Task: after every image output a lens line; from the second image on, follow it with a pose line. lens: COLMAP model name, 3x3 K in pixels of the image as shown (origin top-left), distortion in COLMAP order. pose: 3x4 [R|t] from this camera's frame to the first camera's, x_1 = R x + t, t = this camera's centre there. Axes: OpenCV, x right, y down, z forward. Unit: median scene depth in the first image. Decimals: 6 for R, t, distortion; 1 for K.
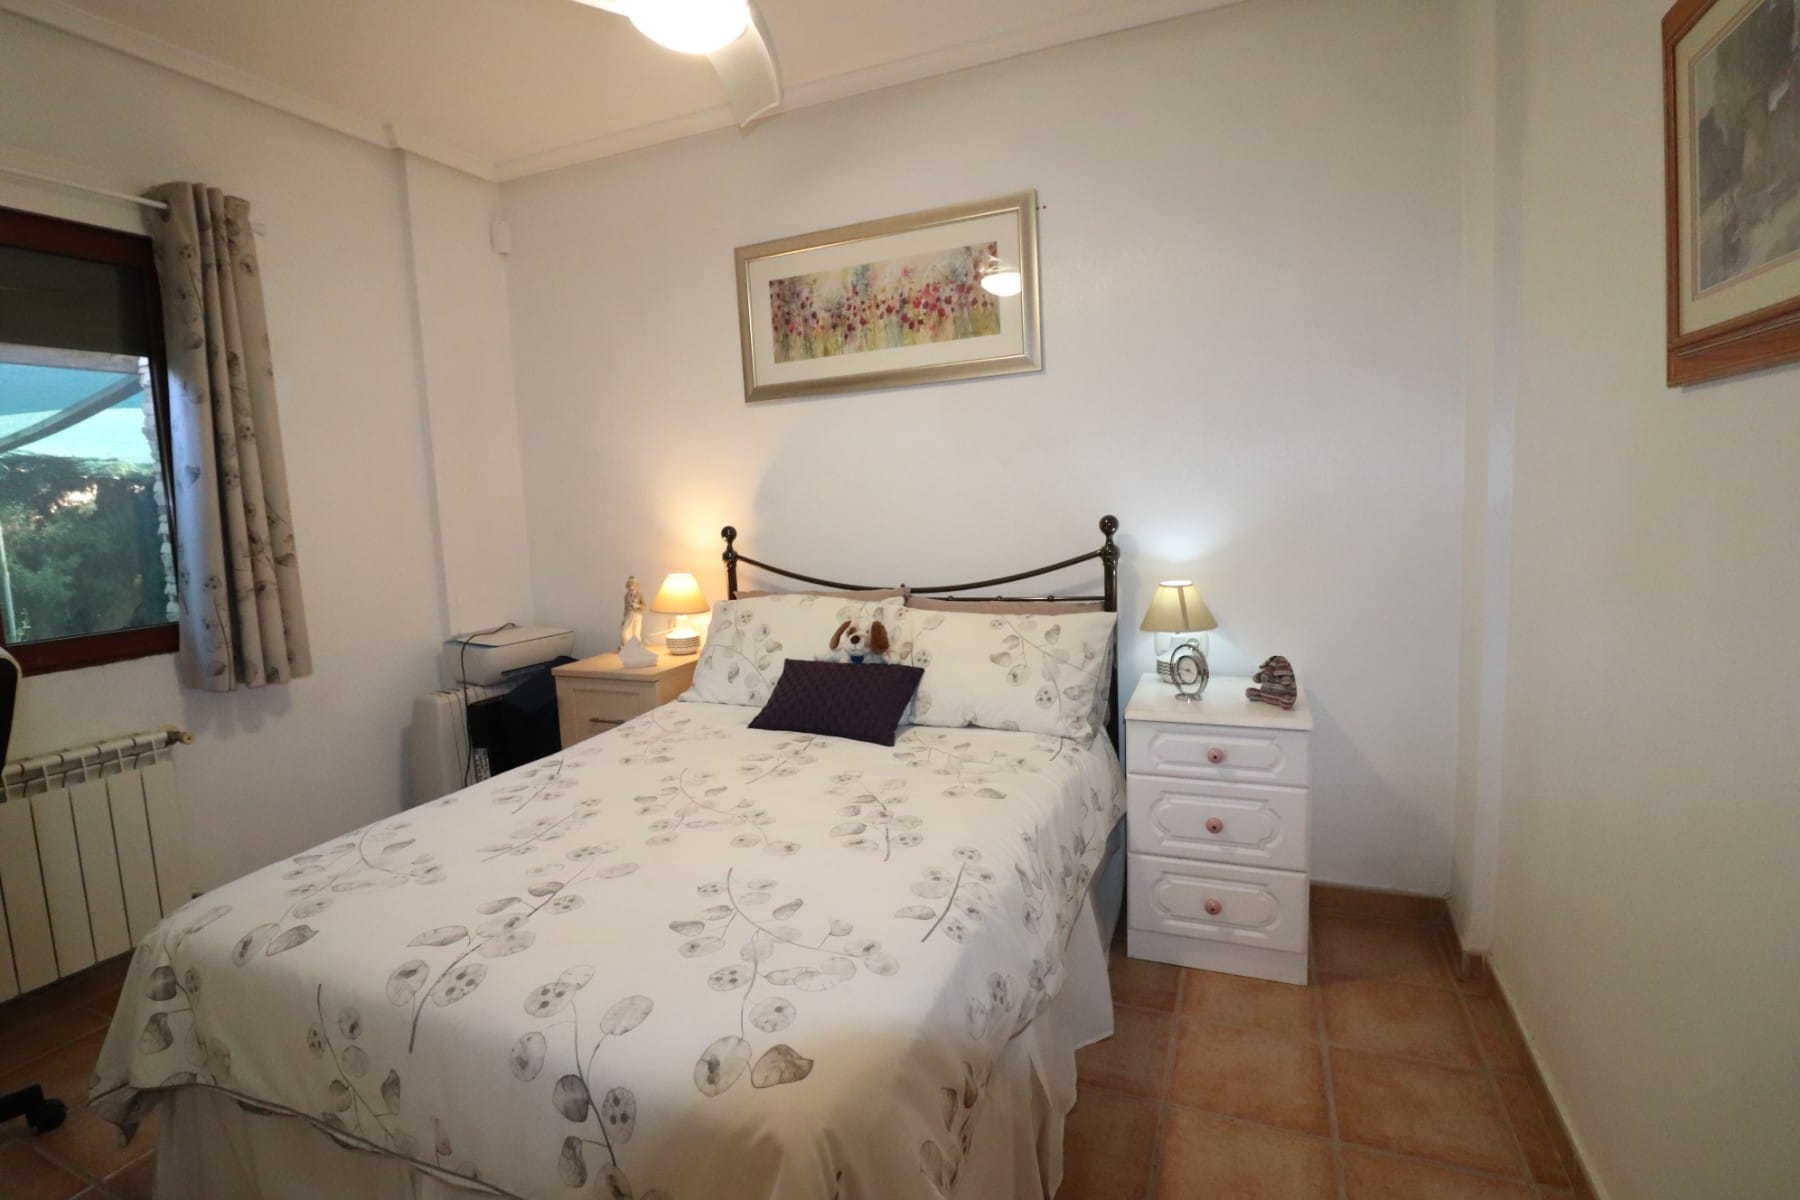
lens RADIAL K [[840.6, 0, 890.3], [0, 840.6, 590.2], [0, 0, 1]] dist [-0.001707, -0.012023]
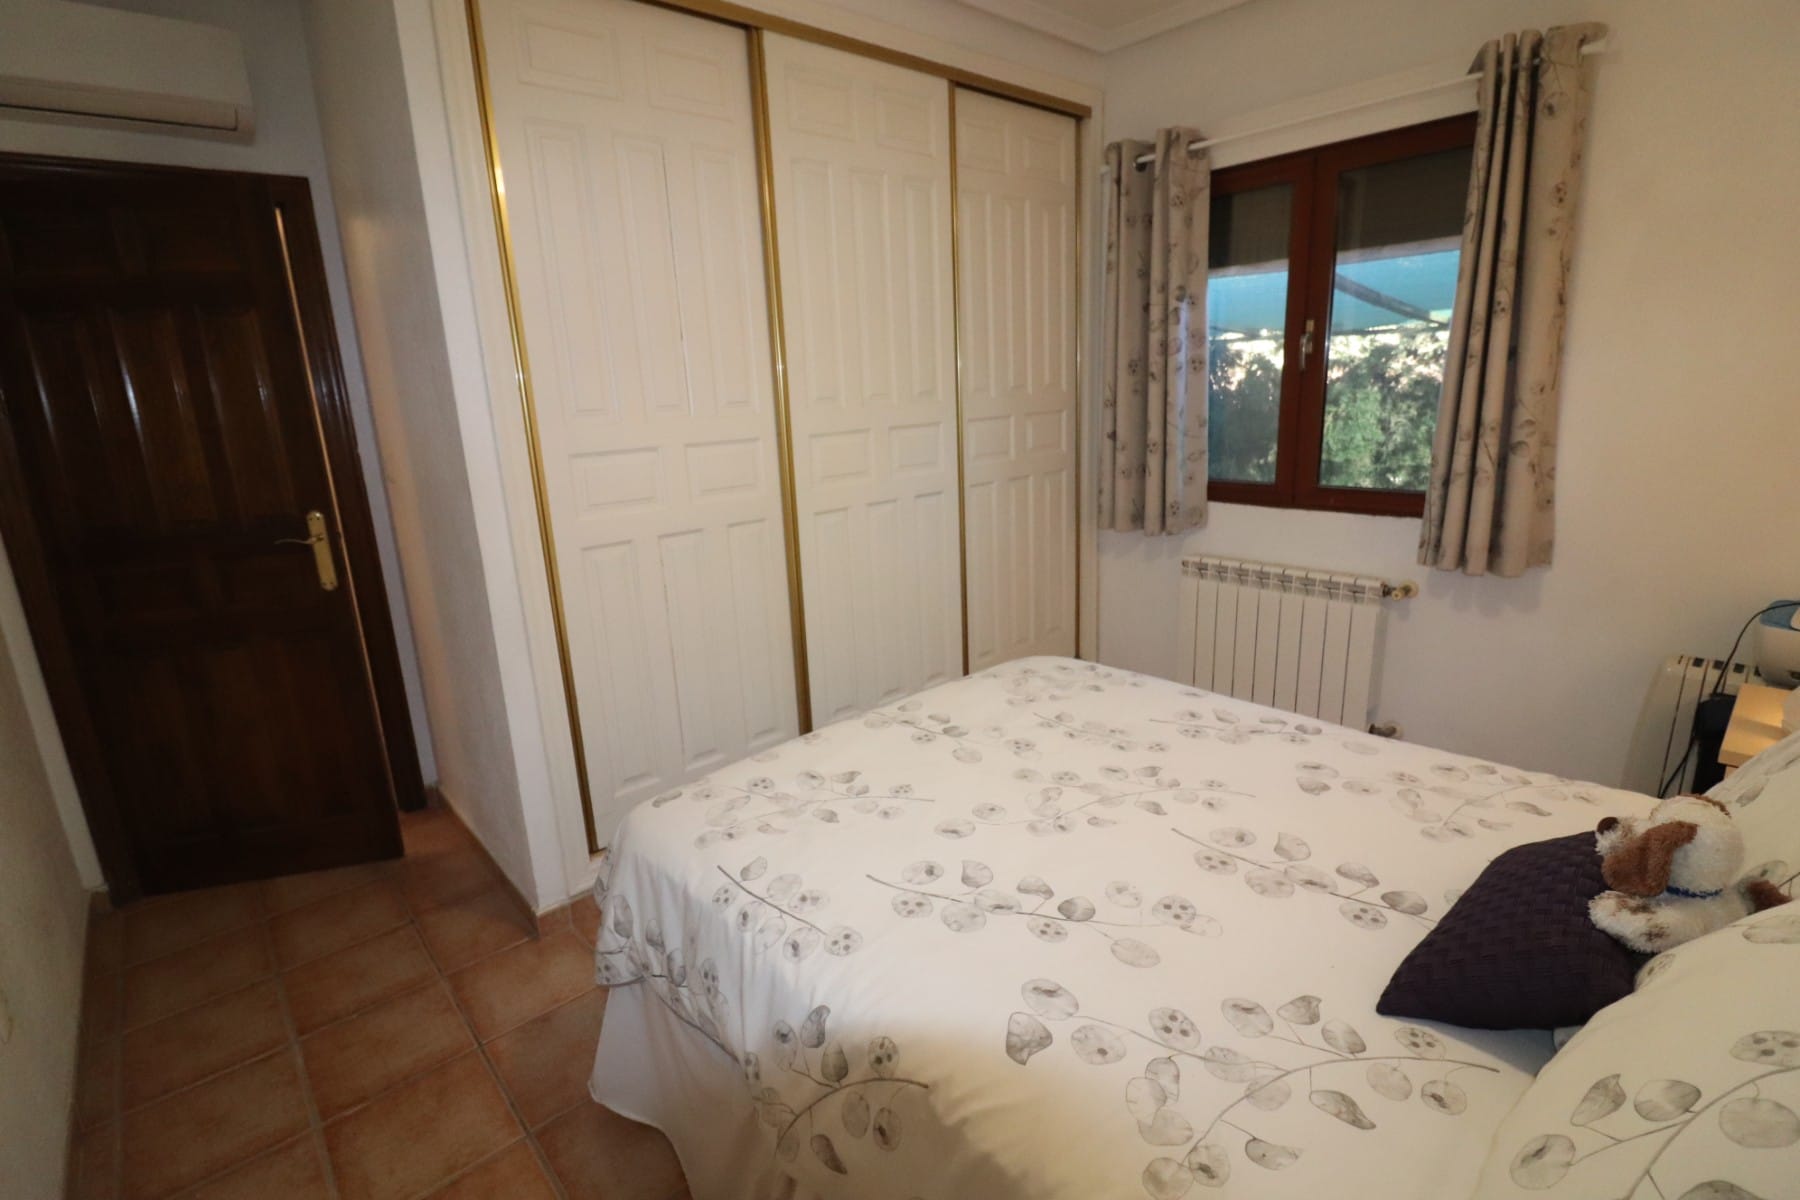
lens RADIAL K [[864.2, 0, 902.7], [0, 864.2, 593.7], [0, 0, 1]] dist [-0.002368, -0.035495]
pose [[-0.437193, 0.273156, -0.856883, 0.614709], [-0.037319, 0.946431, 0.320742, -0.237389], [0.898593, 0.172204, -0.403579, 1.202076]]
